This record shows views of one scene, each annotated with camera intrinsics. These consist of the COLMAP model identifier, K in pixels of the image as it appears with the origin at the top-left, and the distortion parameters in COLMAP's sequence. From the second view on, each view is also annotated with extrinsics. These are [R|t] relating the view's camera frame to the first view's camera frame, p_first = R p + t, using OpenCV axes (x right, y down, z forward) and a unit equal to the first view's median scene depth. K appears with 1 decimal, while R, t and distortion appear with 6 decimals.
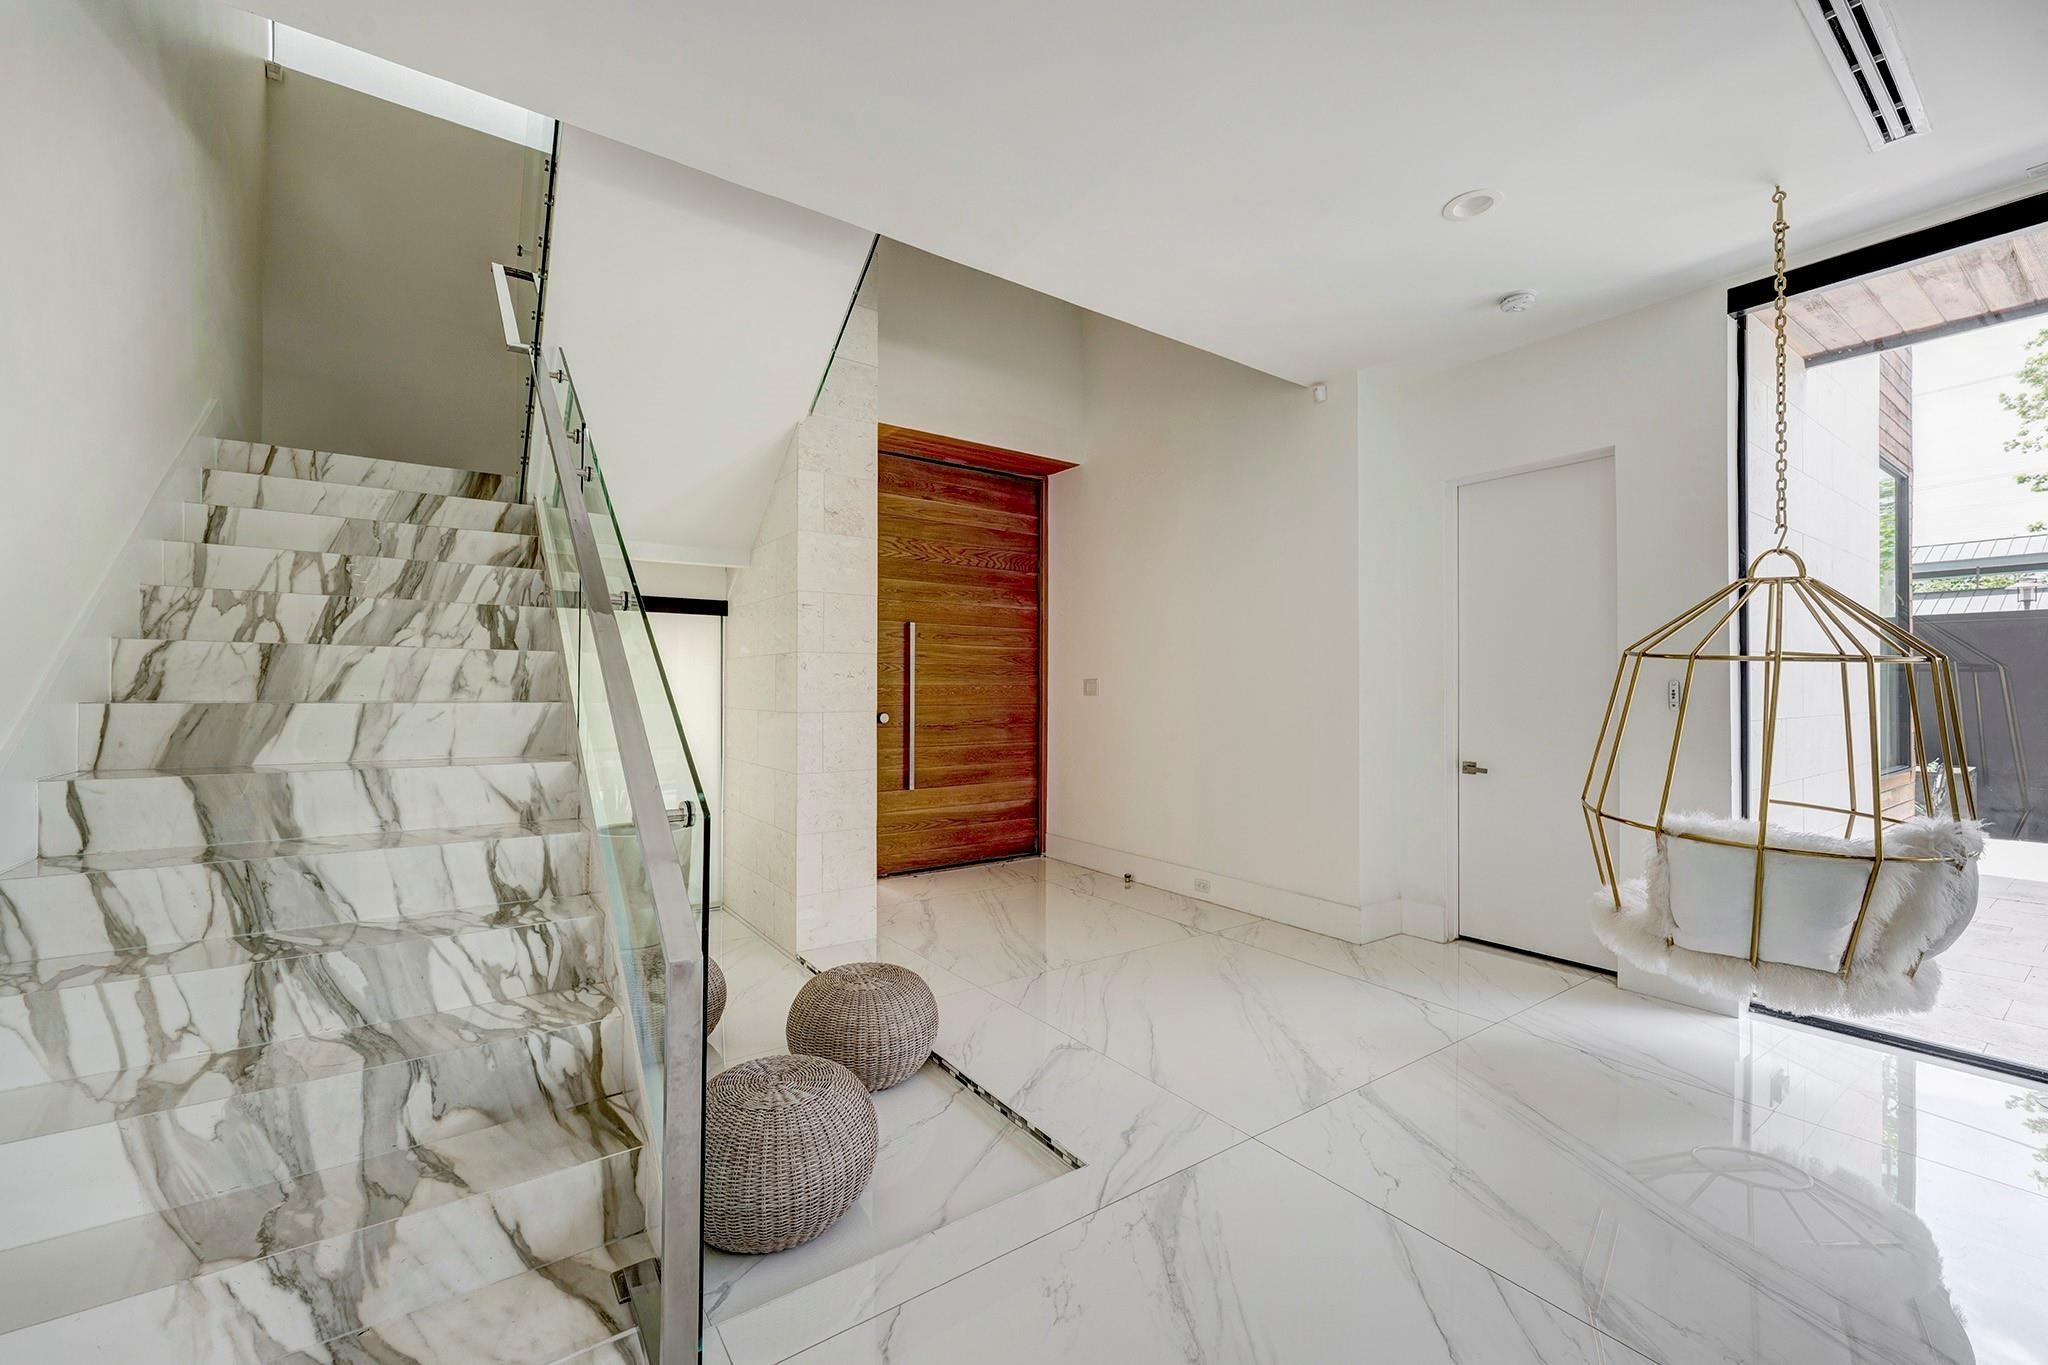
lens RADIAL K [[806.4, 0, 1011.3], [0, 806.4, 684.9], [0, 0, 1]] dist [-0.002837, -0.000167]
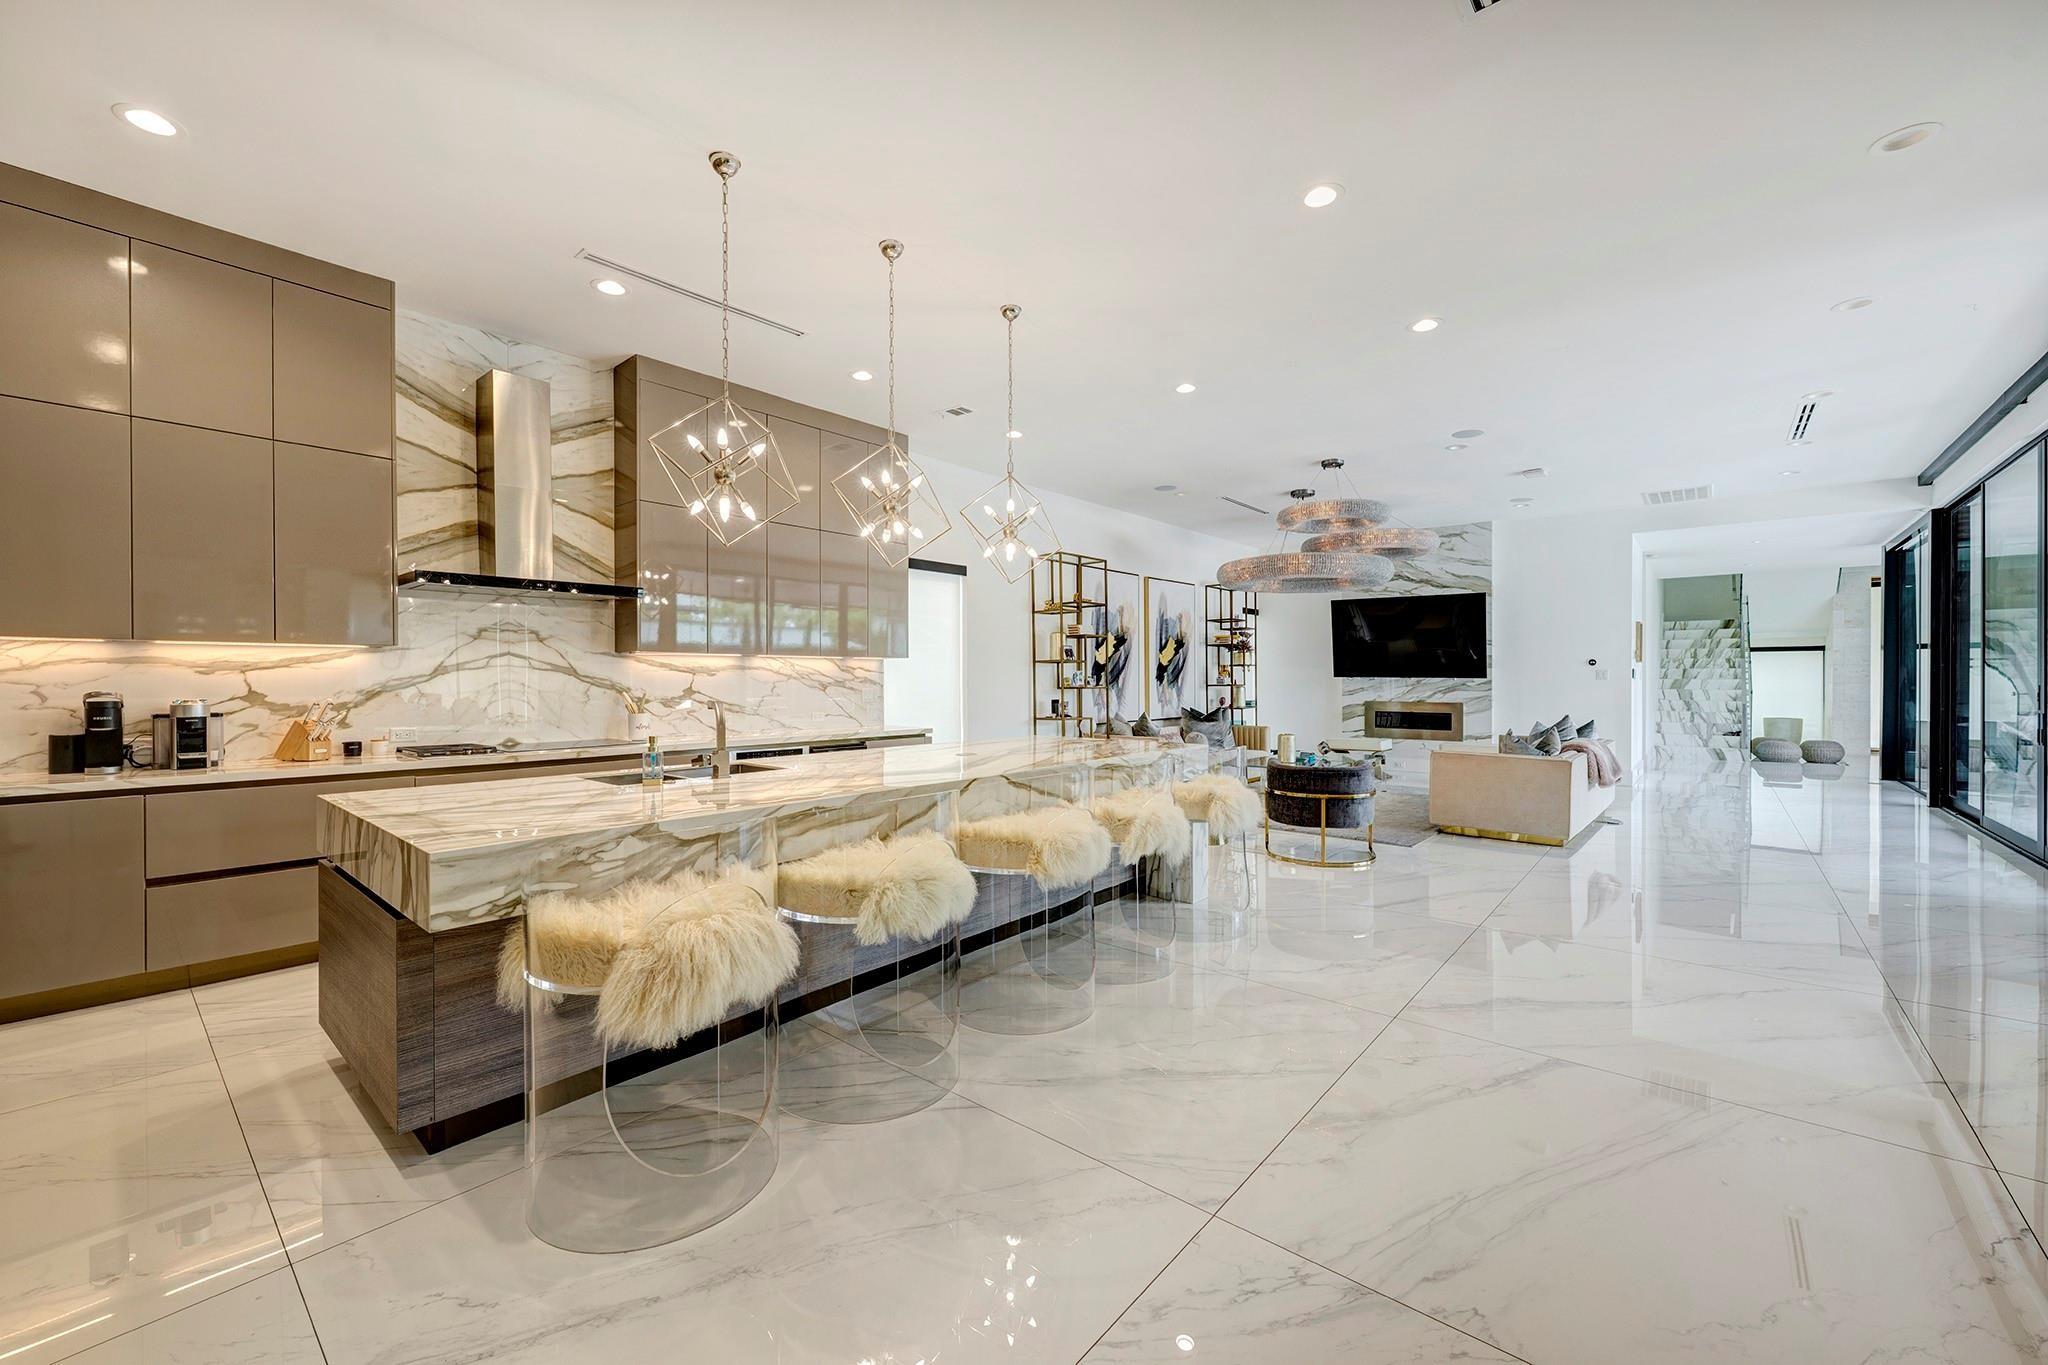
lens RADIAL K [[806.4, 0, 1011.3], [0, 806.4, 684.9], [0, 0, 1]] dist [-0.002837, -0.000167]
pose [[0.239543, 0.000230, -0.970886, 2.774025], [0.003714, 0.999992, 0.001153, 0.030905], [0.970879, -0.003882, 0.239540, -3.994405]]
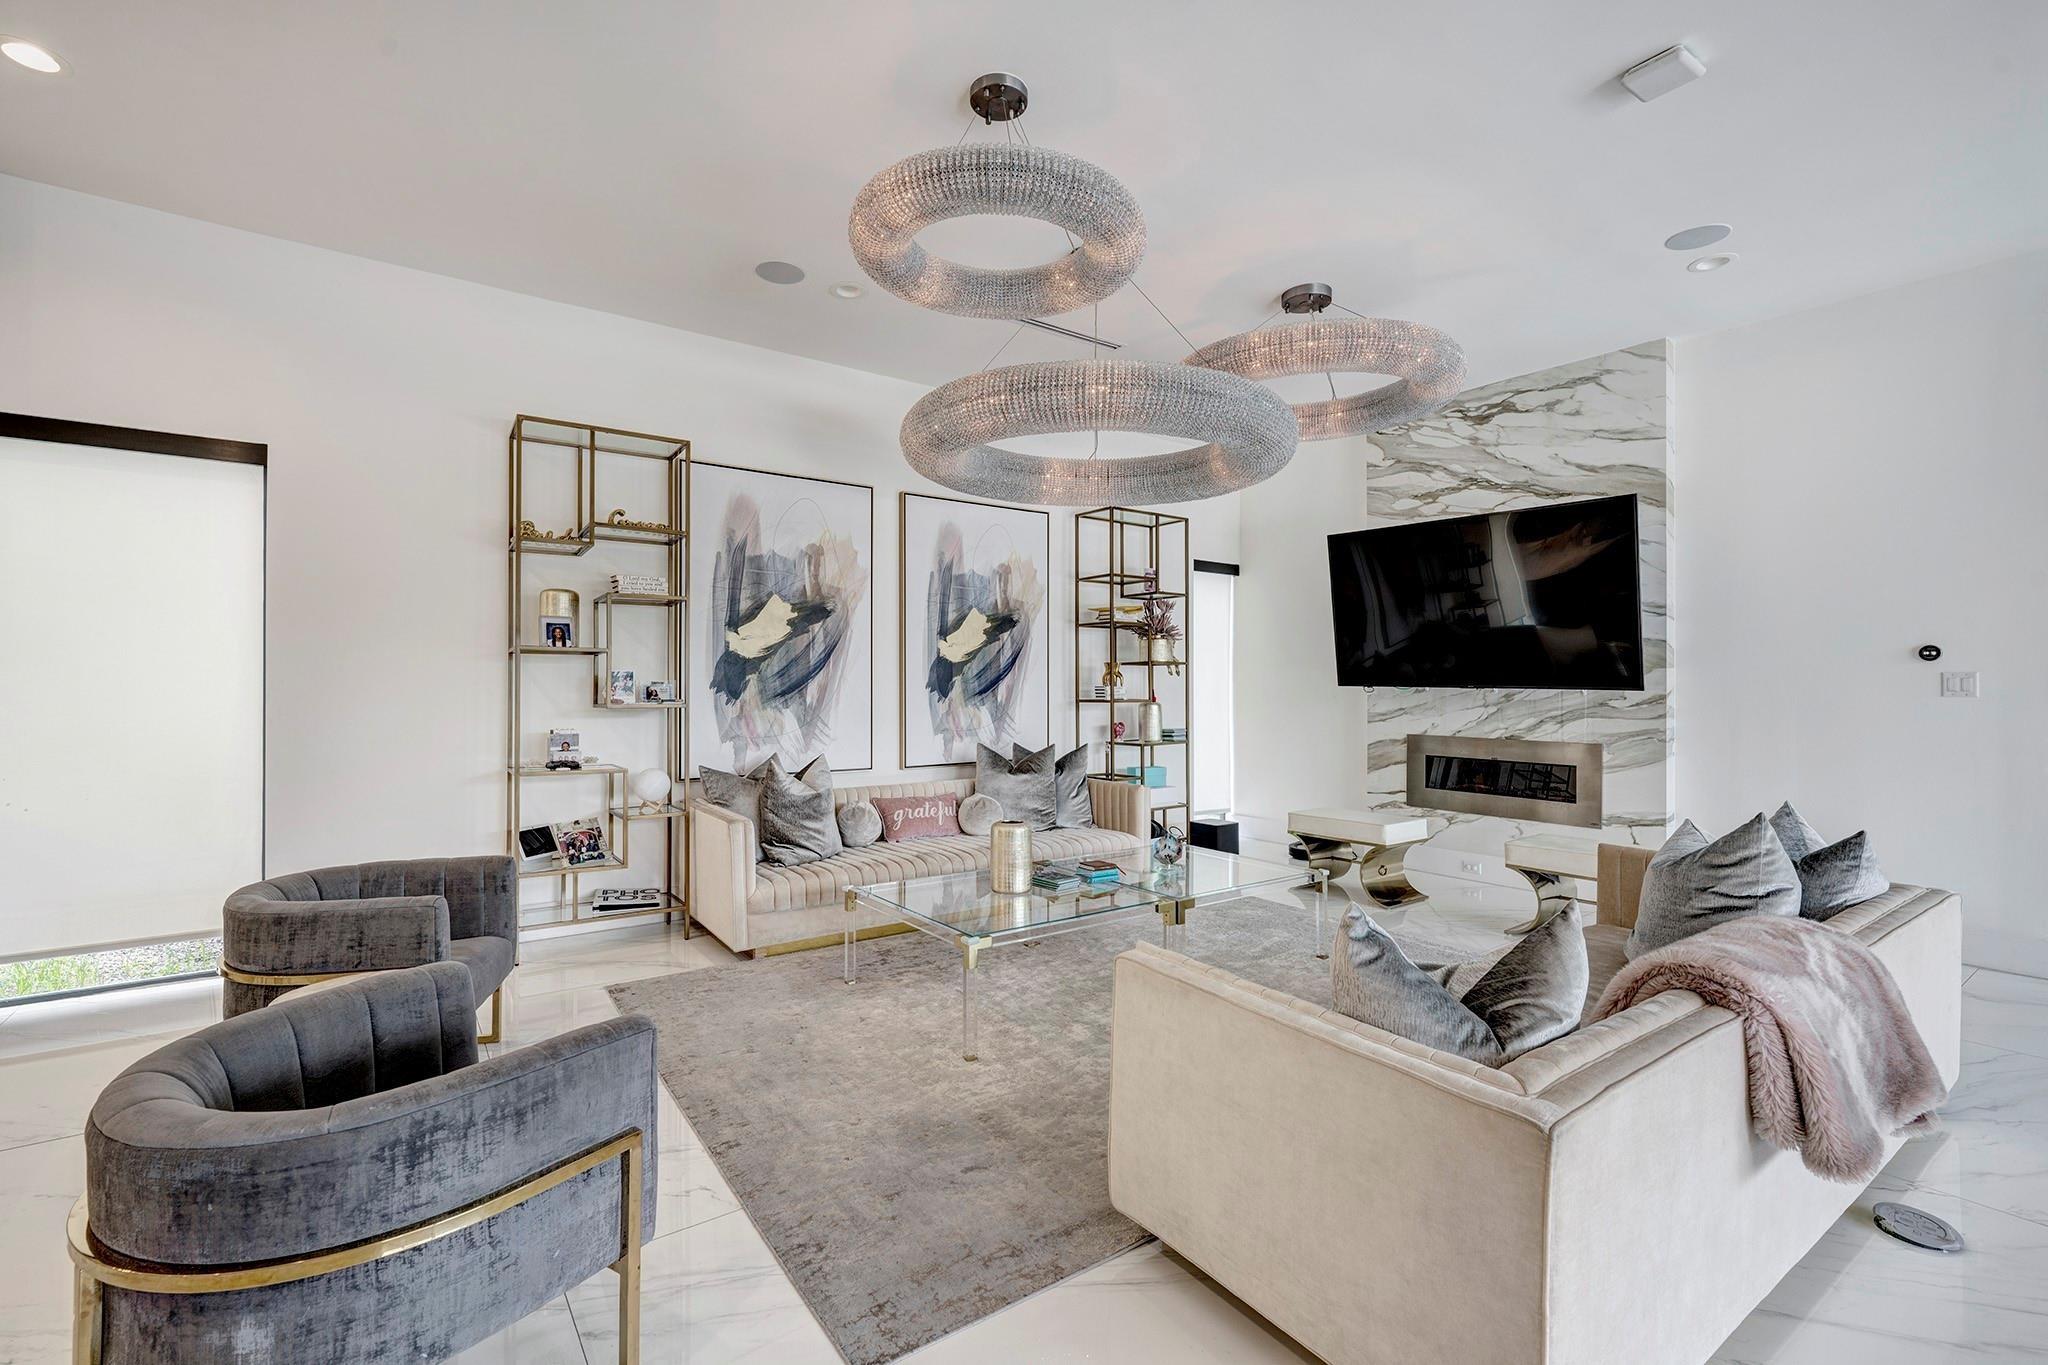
lens RADIAL K [[889.4, 0, 1024.0], [0, 889.4, 682.5], [0, 0, 1]] dist [0.000749, 0.000486]
pose [[0.016882, -0.008967, -0.999817, 1.610092], [-0.002807, 0.999955, -0.009016, 0.016826], [0.999854, 0.002959, 0.016856, -2.448524]]
